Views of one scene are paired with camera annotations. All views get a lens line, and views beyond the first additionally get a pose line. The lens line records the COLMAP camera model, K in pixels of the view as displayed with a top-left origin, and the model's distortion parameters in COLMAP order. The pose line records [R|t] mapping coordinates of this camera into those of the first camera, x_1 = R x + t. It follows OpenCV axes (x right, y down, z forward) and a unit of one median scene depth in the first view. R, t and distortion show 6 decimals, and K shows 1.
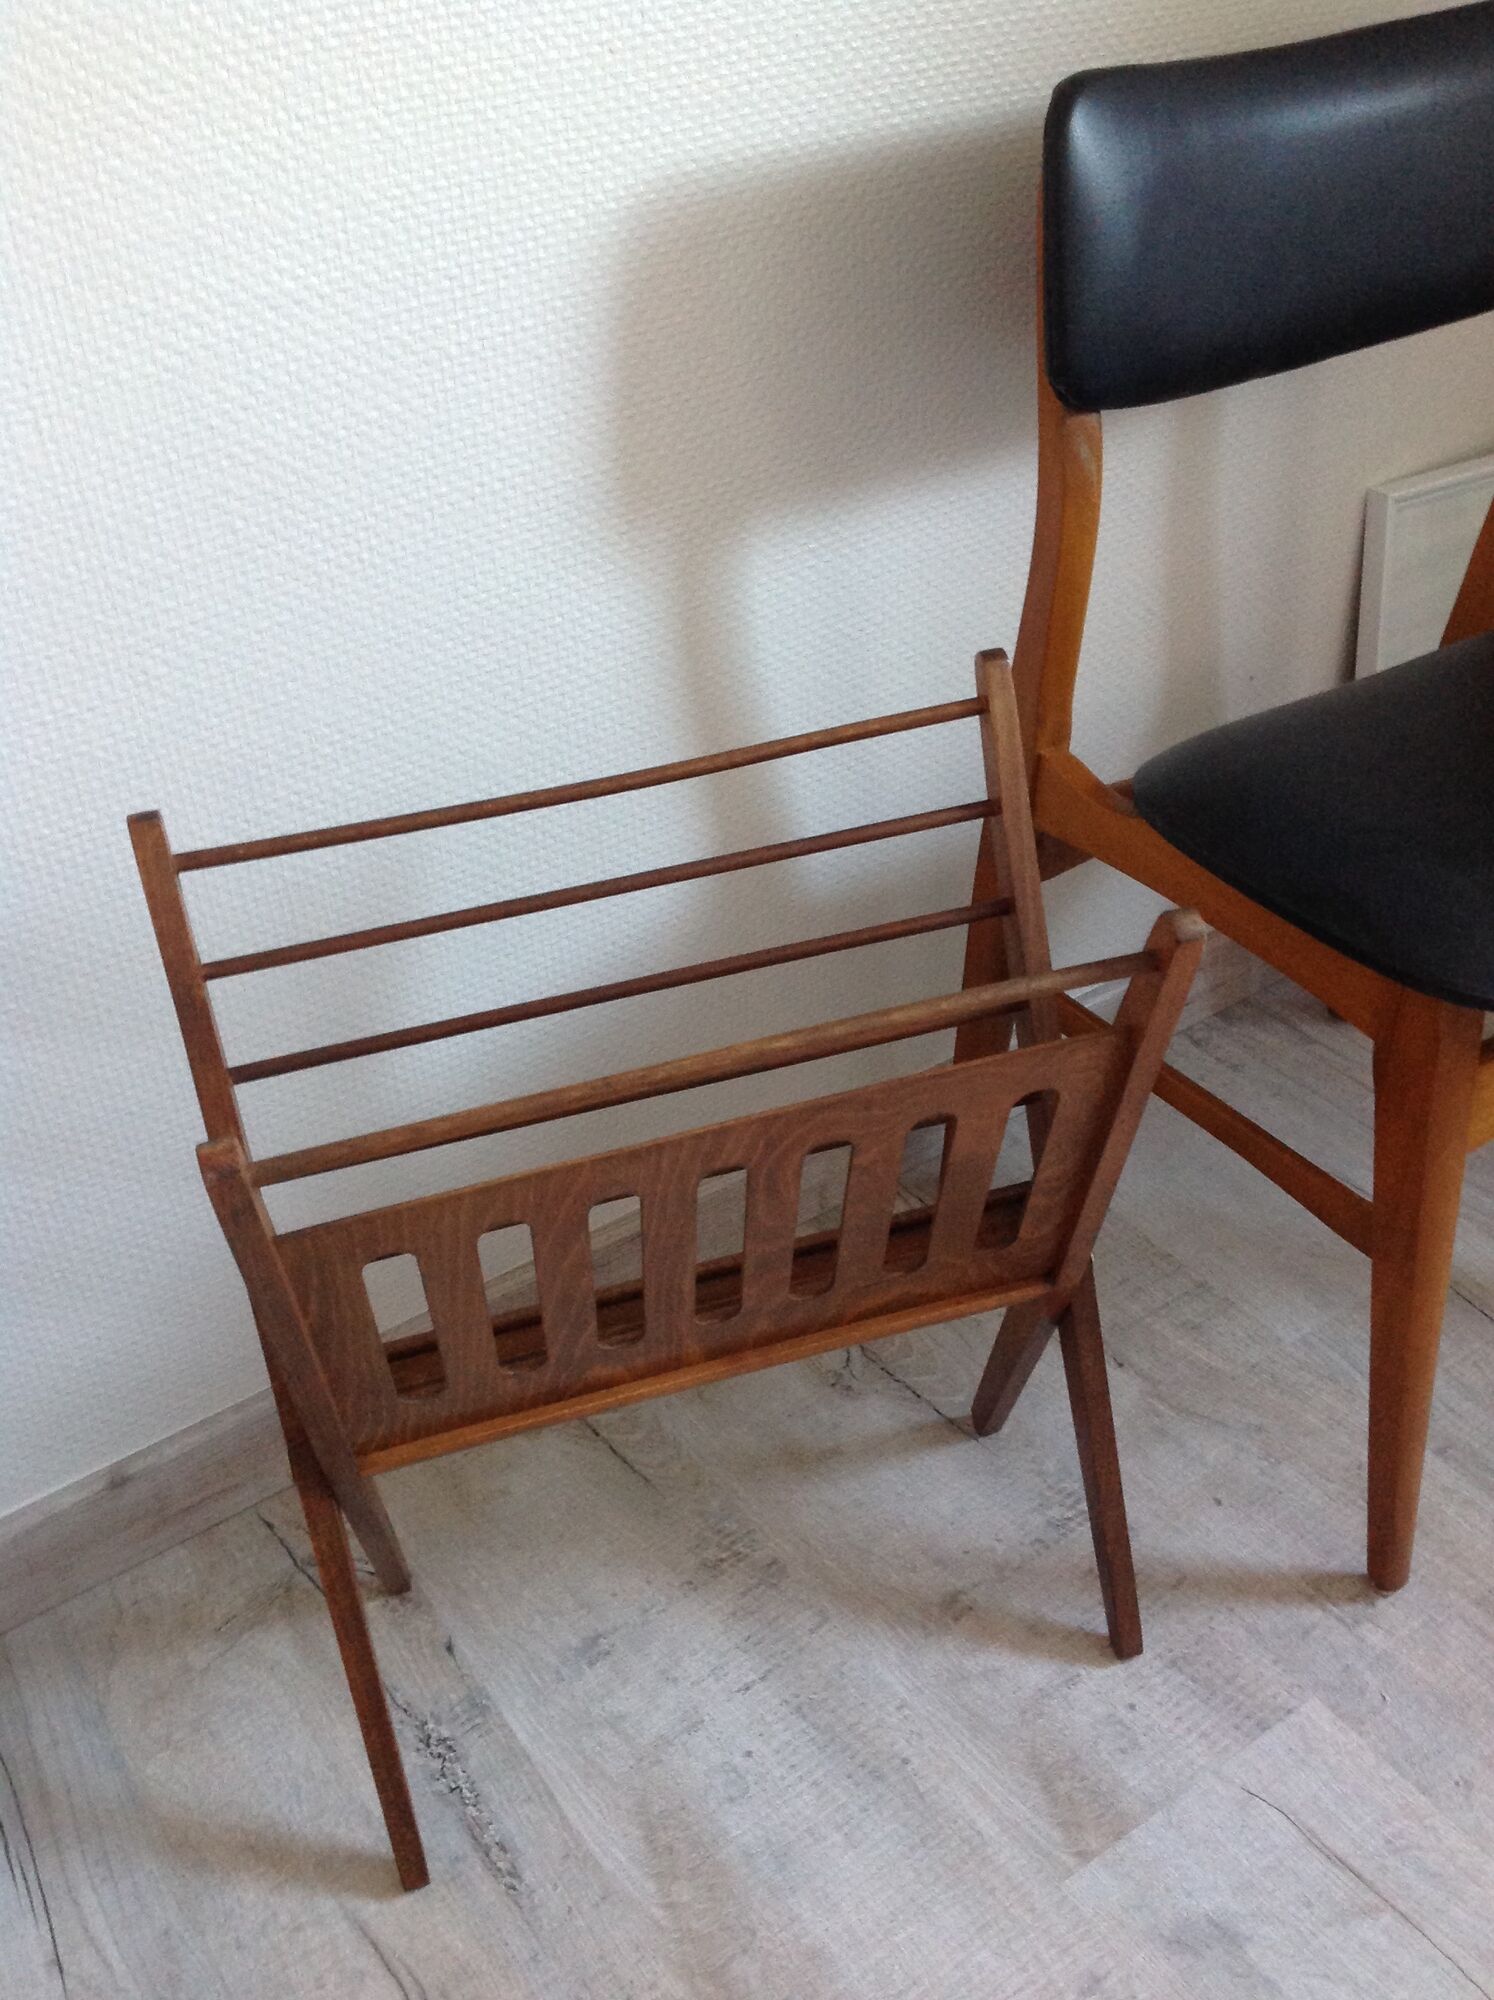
lens RADIAL K [[1908.6, 0, 744.4], [0, 1908.6, 1026.4], [0, 0, 1]] dist [0.017561, 0.000000]
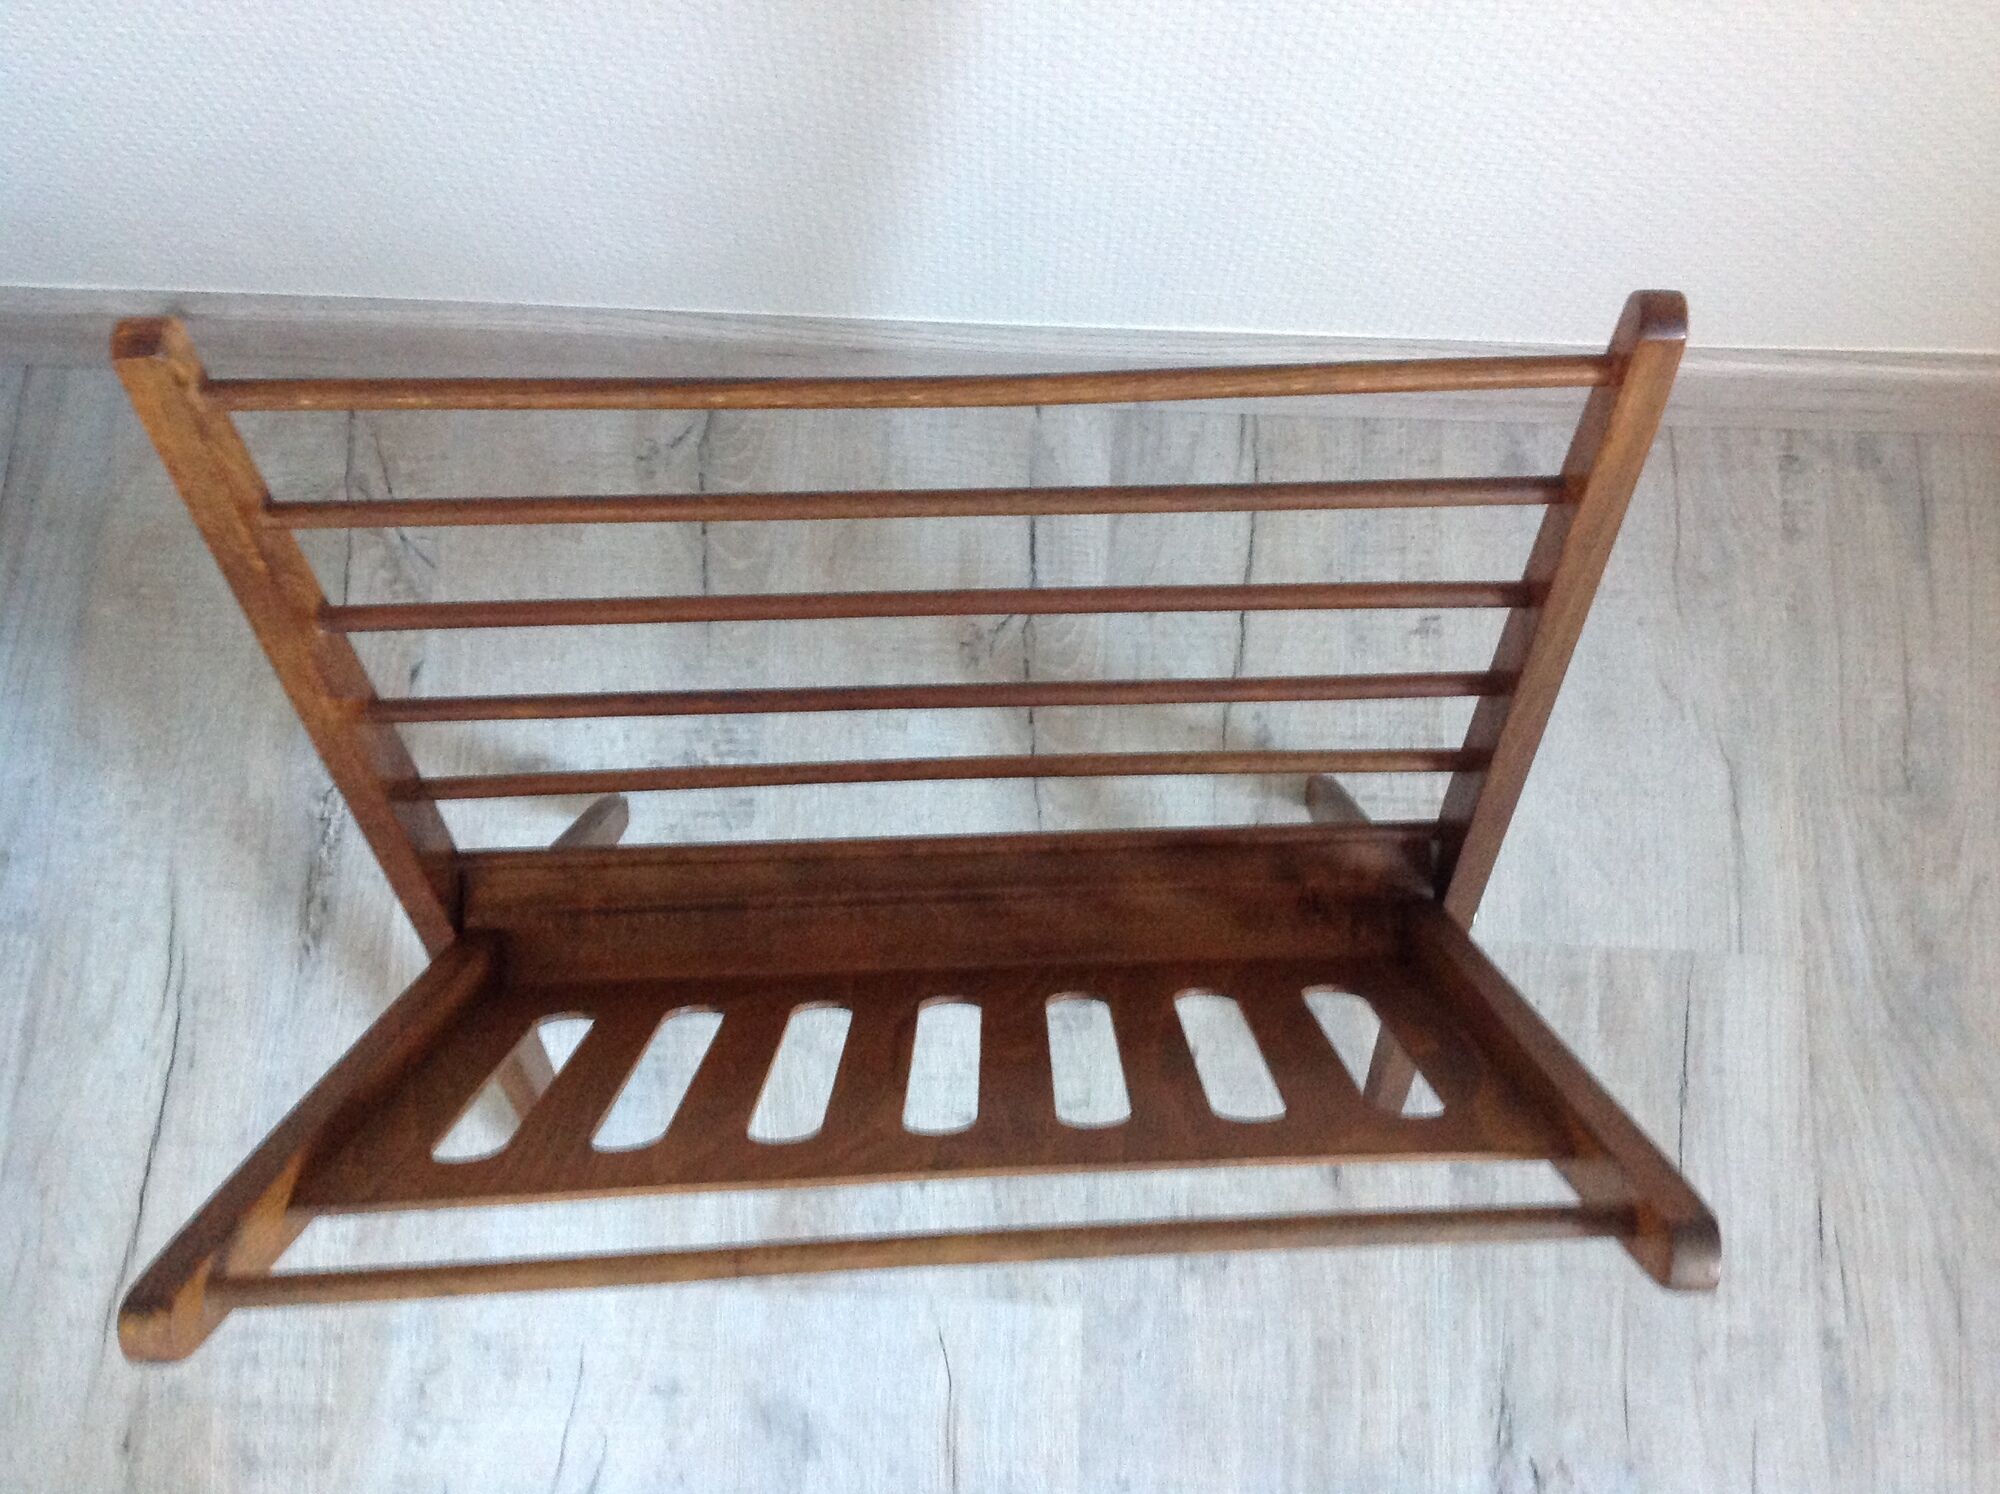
lens RADIAL K [[1908.6, 0, 1013.9], [0, 1908.6, 700.7], [0, 0, 1]] dist [0.017561, 0.000000]
pose [[0.803157, 0.590114, -0.081880, 0.182879], [-0.388882, 0.623398, 0.678341, -0.459235], [0.451342, -0.512972, 0.730171, 0.488205]]
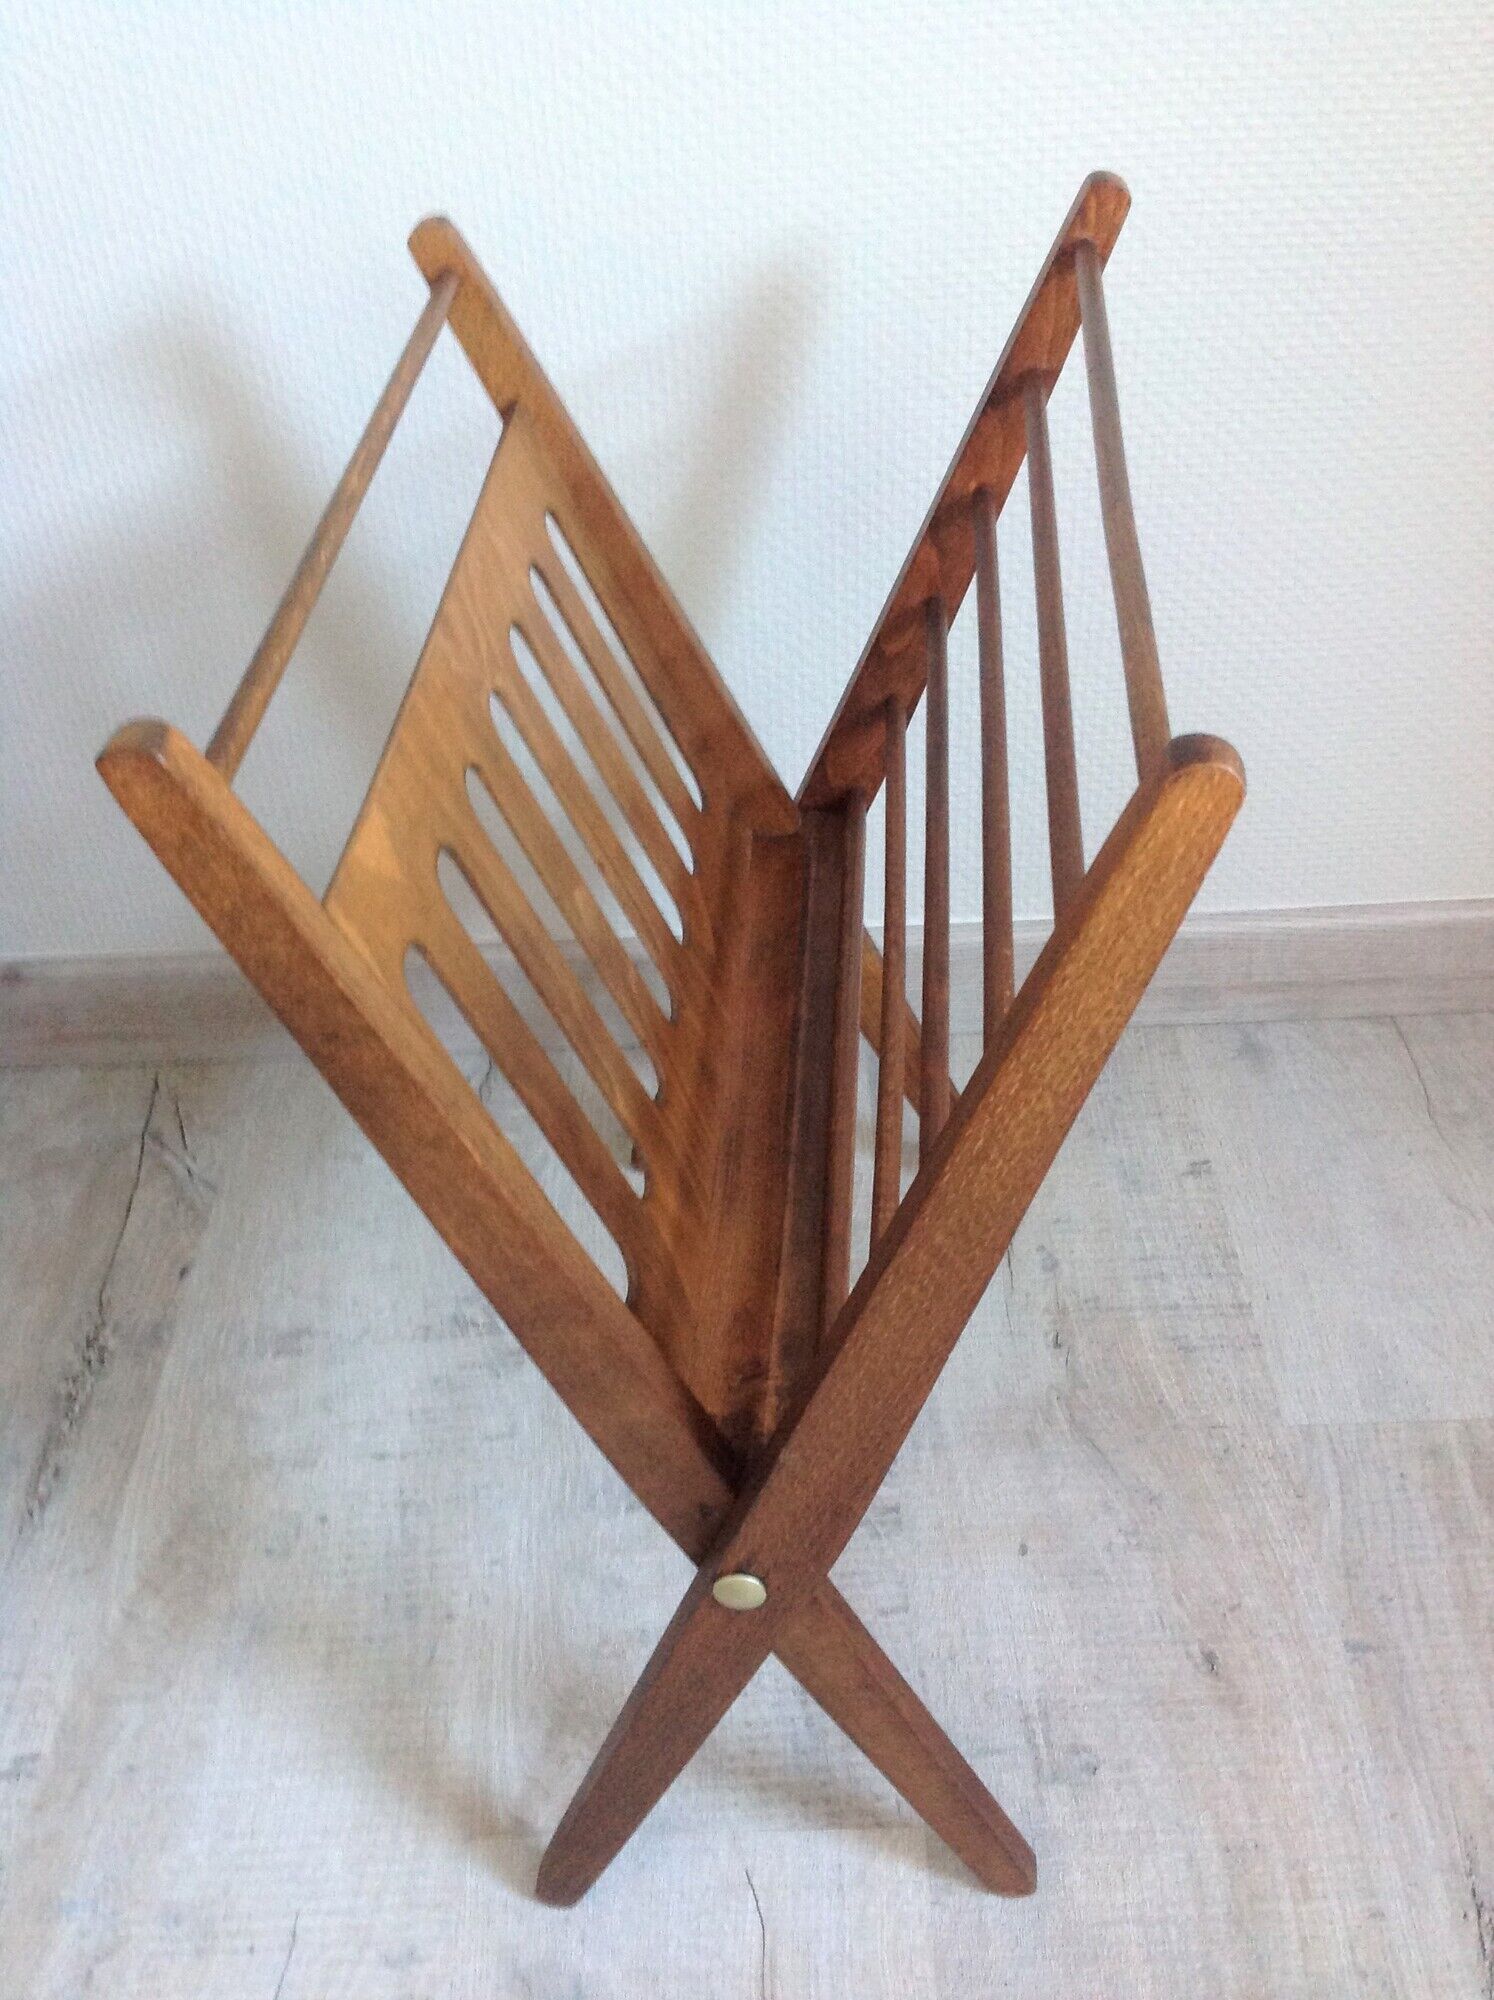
lens RADIAL K [[1908.6, 0, 739.8], [0, 1908.6, 993.5], [0, 0, 1]] dist [0.017561, 0.000000]
pose [[0.827995, 0.371144, -0.420329, 0.449495], [-0.327951, 0.928555, 0.173877, -0.054039], [0.454832, -0.006121, 0.890556, 0.330426]]
